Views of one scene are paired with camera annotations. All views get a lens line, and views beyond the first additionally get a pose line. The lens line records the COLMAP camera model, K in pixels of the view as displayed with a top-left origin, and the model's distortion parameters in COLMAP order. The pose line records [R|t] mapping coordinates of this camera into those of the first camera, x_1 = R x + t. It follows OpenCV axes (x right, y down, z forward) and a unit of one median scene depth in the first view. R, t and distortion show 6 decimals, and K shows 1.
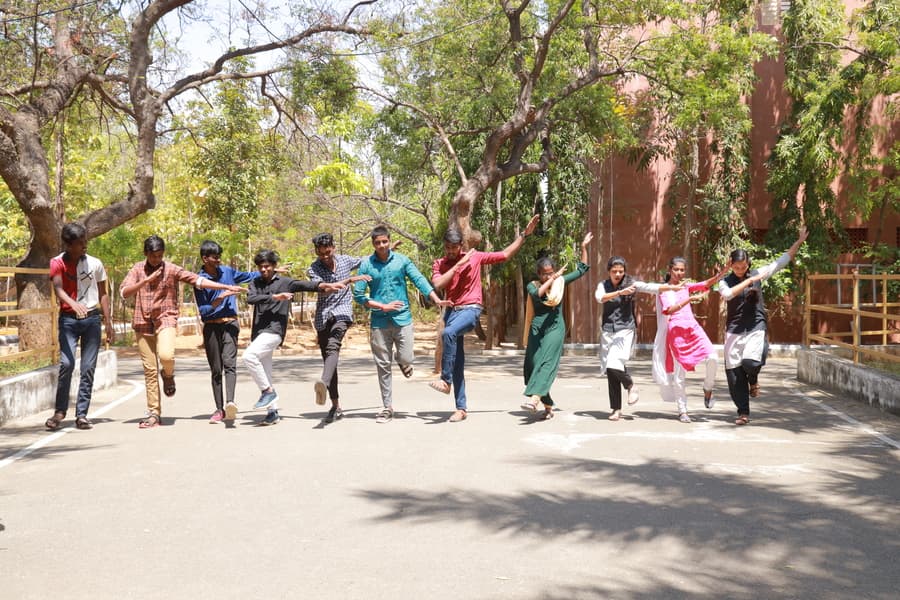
lens RADIAL K [[1267.8, 0, 450.0], [0, 1267.8, 300.0], [0, 0, 1]] dist [0.050177, 0.006826]
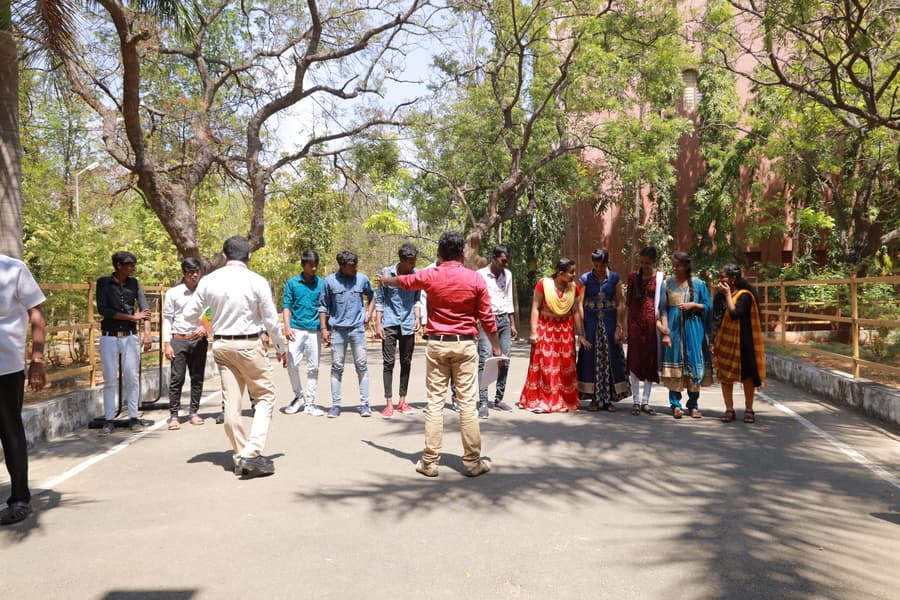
lens RADIAL K [[1134.8, 0, 450.0], [0, 1134.8, 300.0], [0, 0, 1]] dist [0.009185, 0.027333]
pose [[0.999725, -0.016417, -0.016719, 0.002841], [0.016131, 0.999723, -0.017140, 0.014200], [0.016996, 0.016865, 0.999713, -0.282739]]
